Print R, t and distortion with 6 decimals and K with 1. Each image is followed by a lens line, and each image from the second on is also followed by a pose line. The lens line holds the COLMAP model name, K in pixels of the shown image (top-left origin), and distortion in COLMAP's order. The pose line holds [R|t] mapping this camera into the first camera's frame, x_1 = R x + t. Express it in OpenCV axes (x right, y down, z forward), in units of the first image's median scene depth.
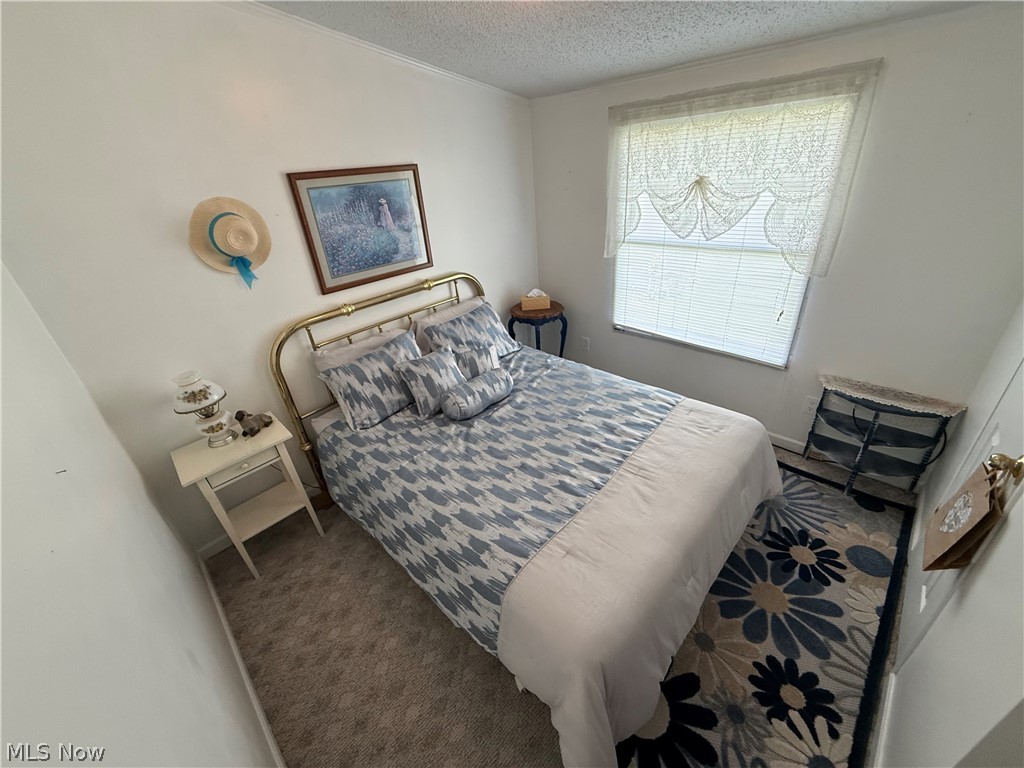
lens RADIAL K [[407.9, 0, 508.8], [0, 407.9, 382.9], [0, 0, 1]] dist [-0.000151, 0.000048]
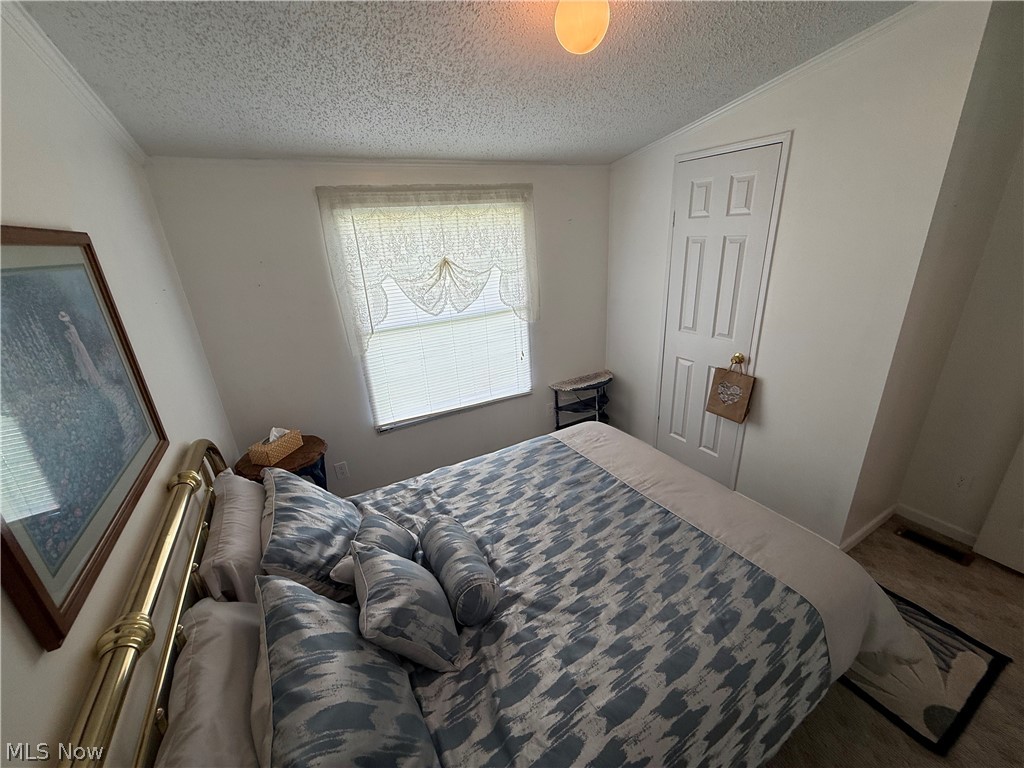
lens RADIAL K [[407.9, 0, 508.8], [0, 407.9, 382.9], [0, 0, 1]] dist [-0.000151, 0.000048]
pose [[0.292978, -0.274446, 0.915884, -0.592777], [0.489045, 0.866143, 0.103103, -0.260113], [-0.821583, 0.417702, 0.387977, 0.607097]]
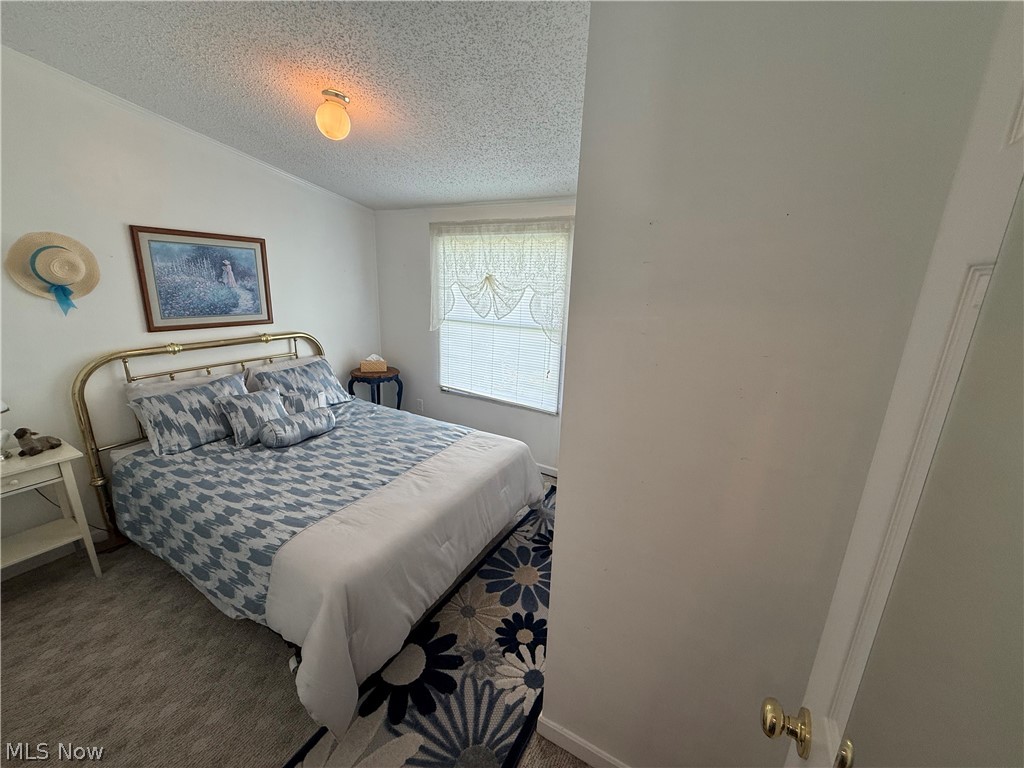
lens RADIAL K [[407.9, 0, 508.8], [0, 407.9, 382.9], [0, 0, 1]] dist [-0.000151, 0.000048]
pose [[0.960287, 0.046182, 0.275166, 0.174632], [0.023550, 0.969272, -0.244863, 0.209259], [-0.278019, 0.241619, 0.929691, -0.243464]]
